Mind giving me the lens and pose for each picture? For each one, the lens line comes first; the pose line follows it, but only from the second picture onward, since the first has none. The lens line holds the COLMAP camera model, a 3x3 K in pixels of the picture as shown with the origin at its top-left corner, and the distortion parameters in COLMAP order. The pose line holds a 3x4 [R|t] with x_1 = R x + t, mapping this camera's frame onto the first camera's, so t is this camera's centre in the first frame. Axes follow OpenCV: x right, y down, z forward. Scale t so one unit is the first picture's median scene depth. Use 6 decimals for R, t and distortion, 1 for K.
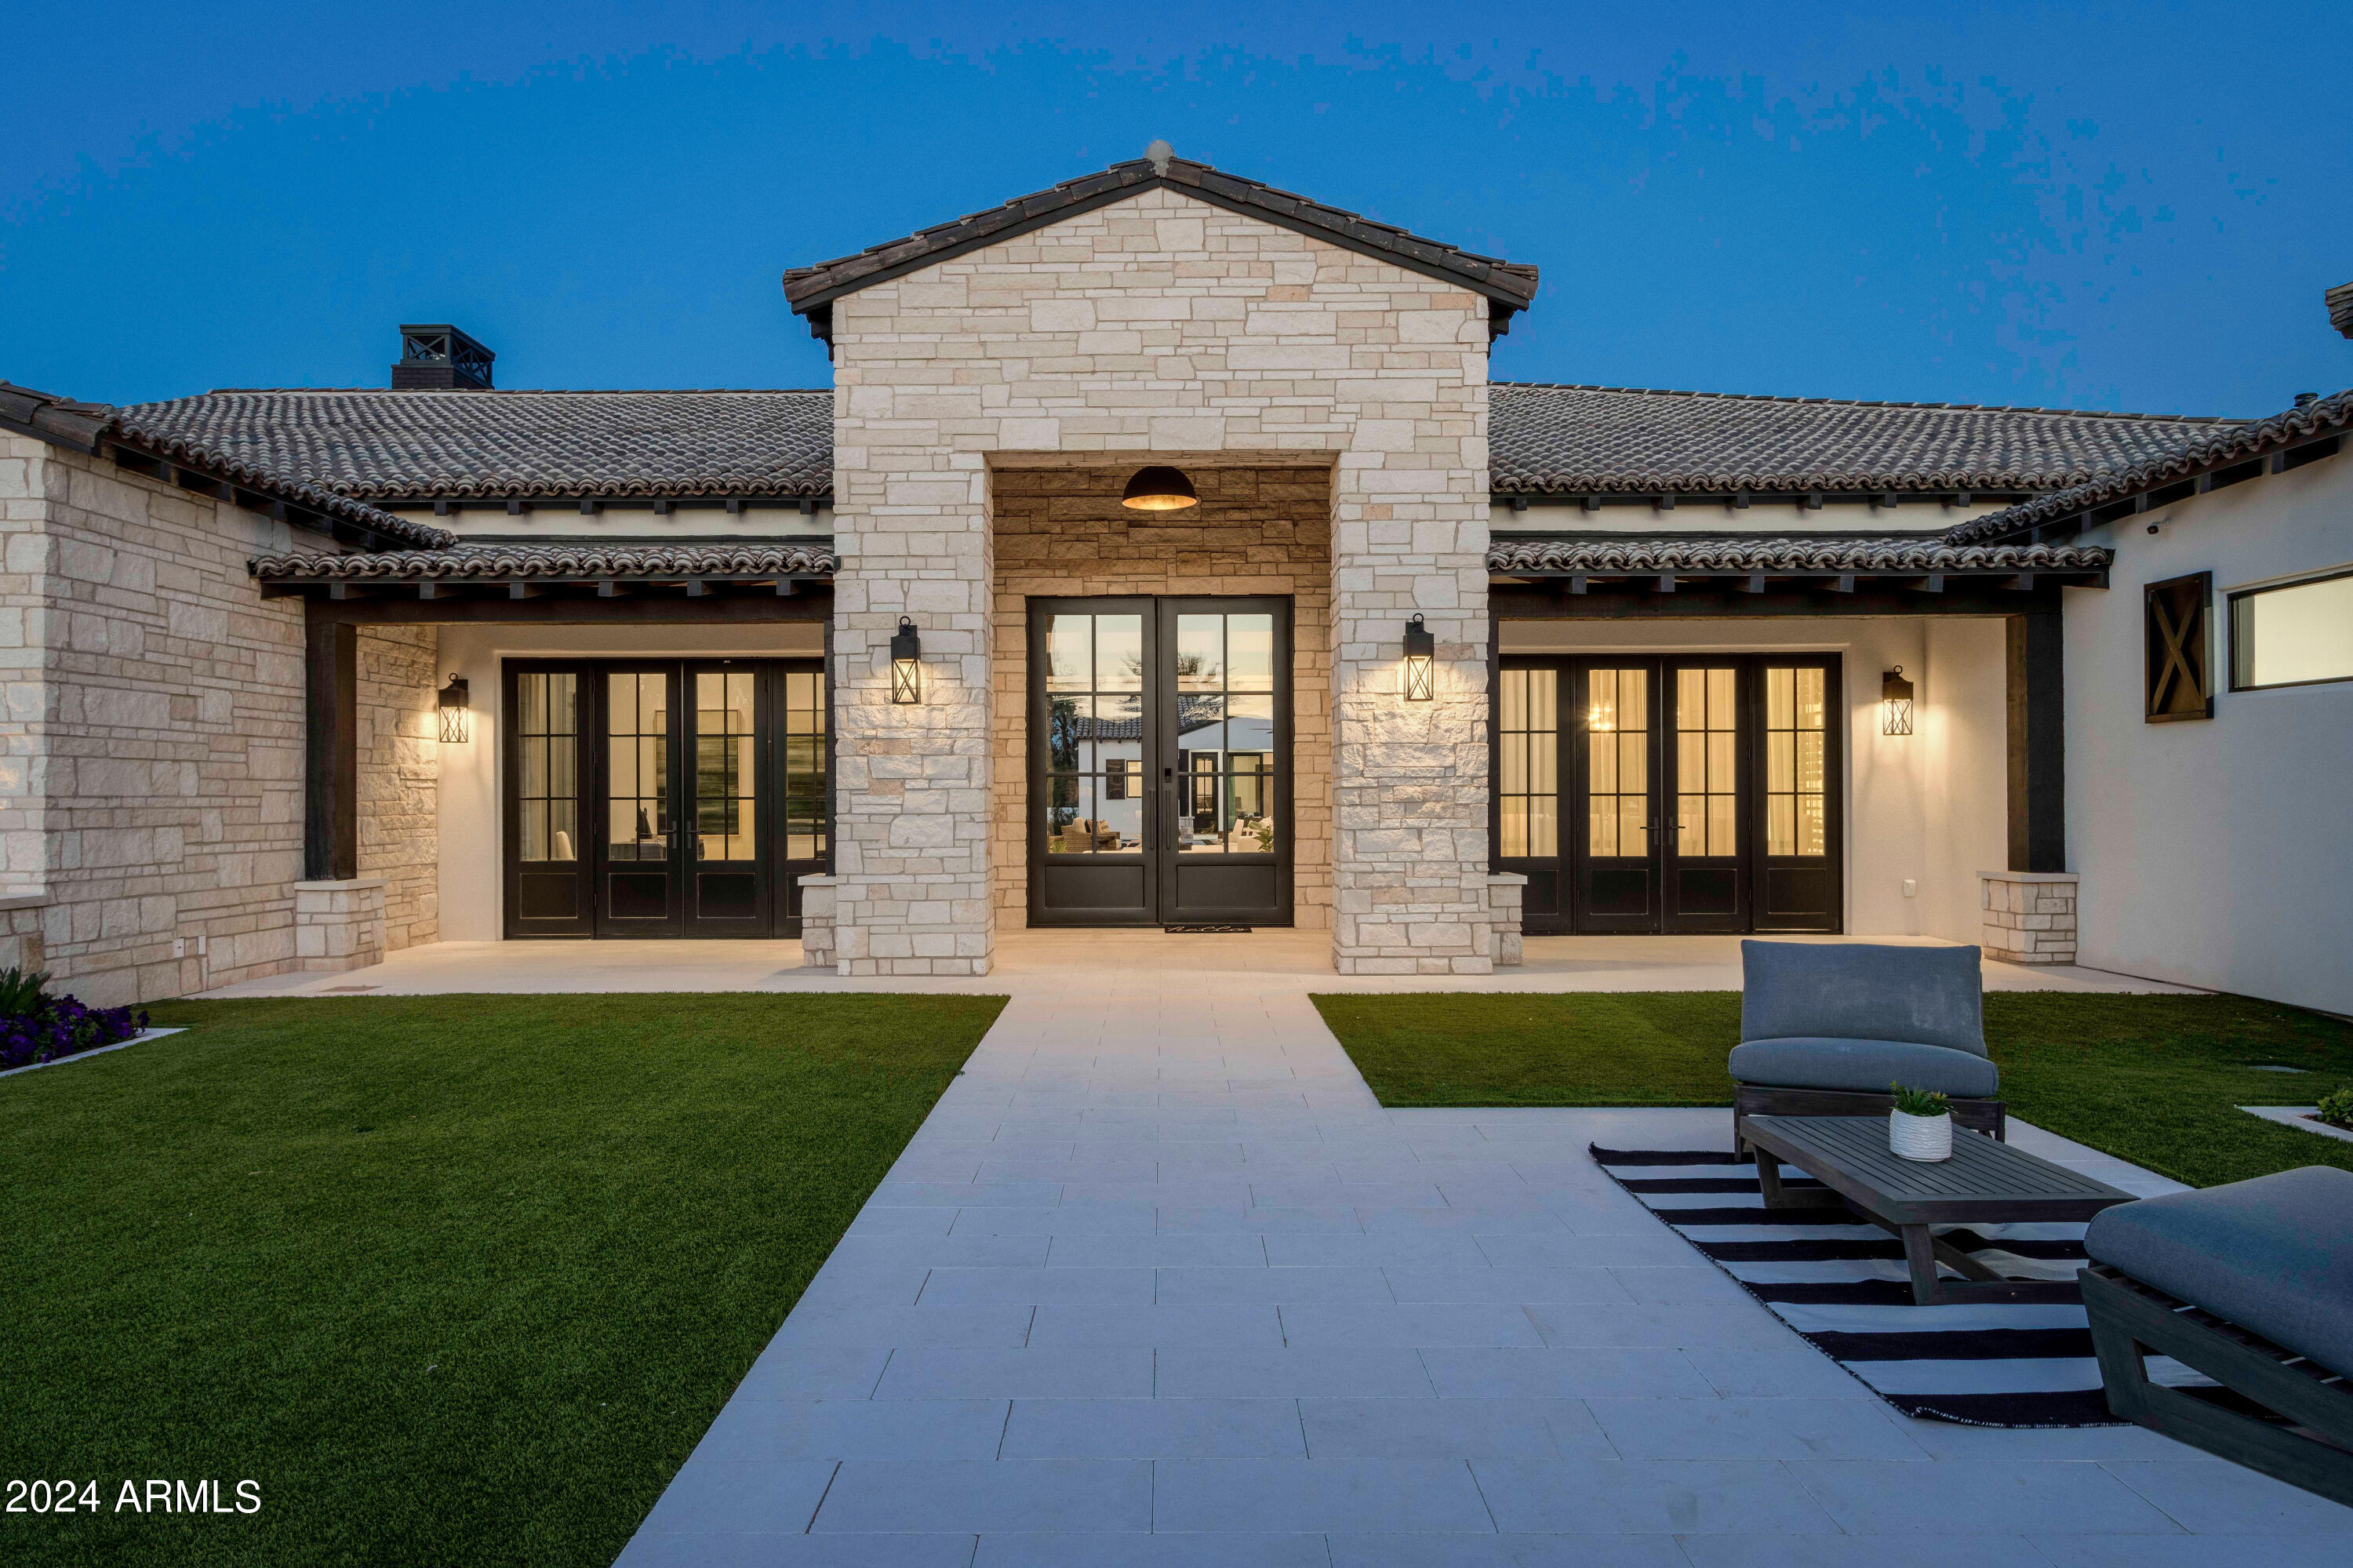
lens RADIAL K [[1888.2, 0, 1174.8], [0, 1888.2, 782.4], [0, 0, 1]] dist [0.000810, 0.000001]
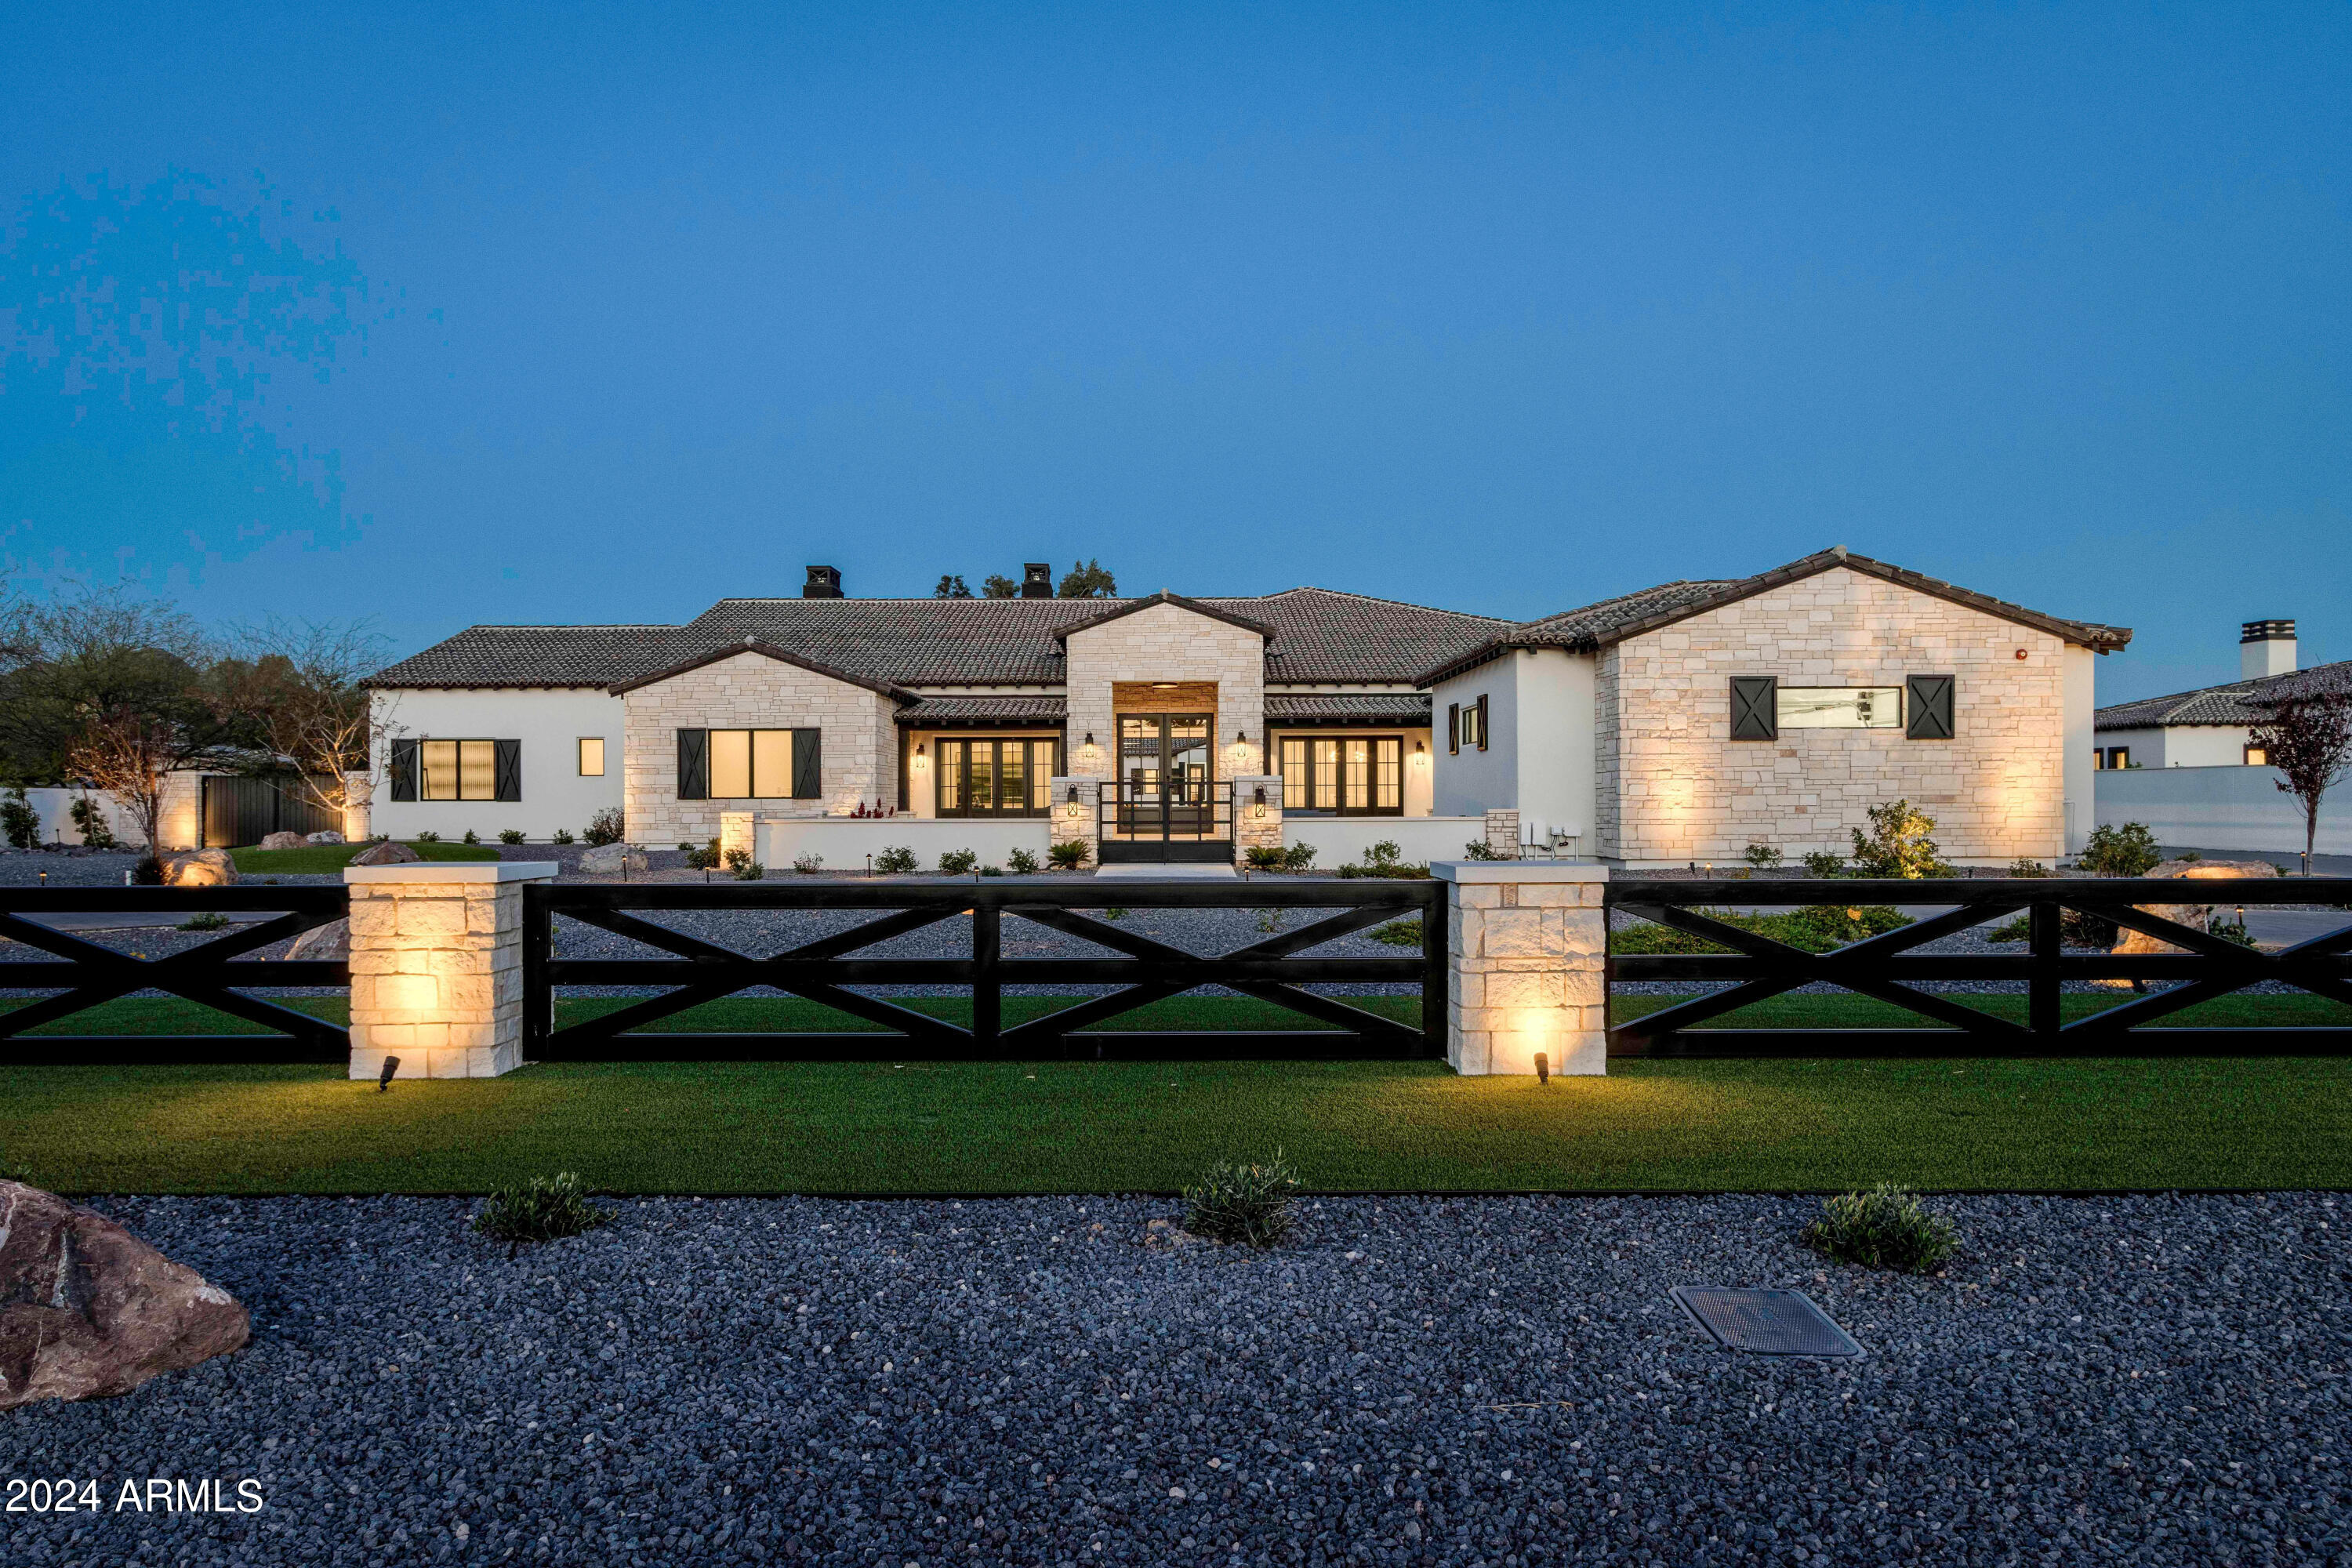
lens RADIAL K [[1887.3, 0, 1177.0], [0, 1887.3, 782.4], [0, 0, 1]] dist [0.000810, 0.000001]
pose [[0.999999, 0.001124, -0.000427, 0.015253], [-0.001125, 0.999997, -0.002004, 0.010098], [0.000425, 0.002005, 0.999998, -2.286273]]
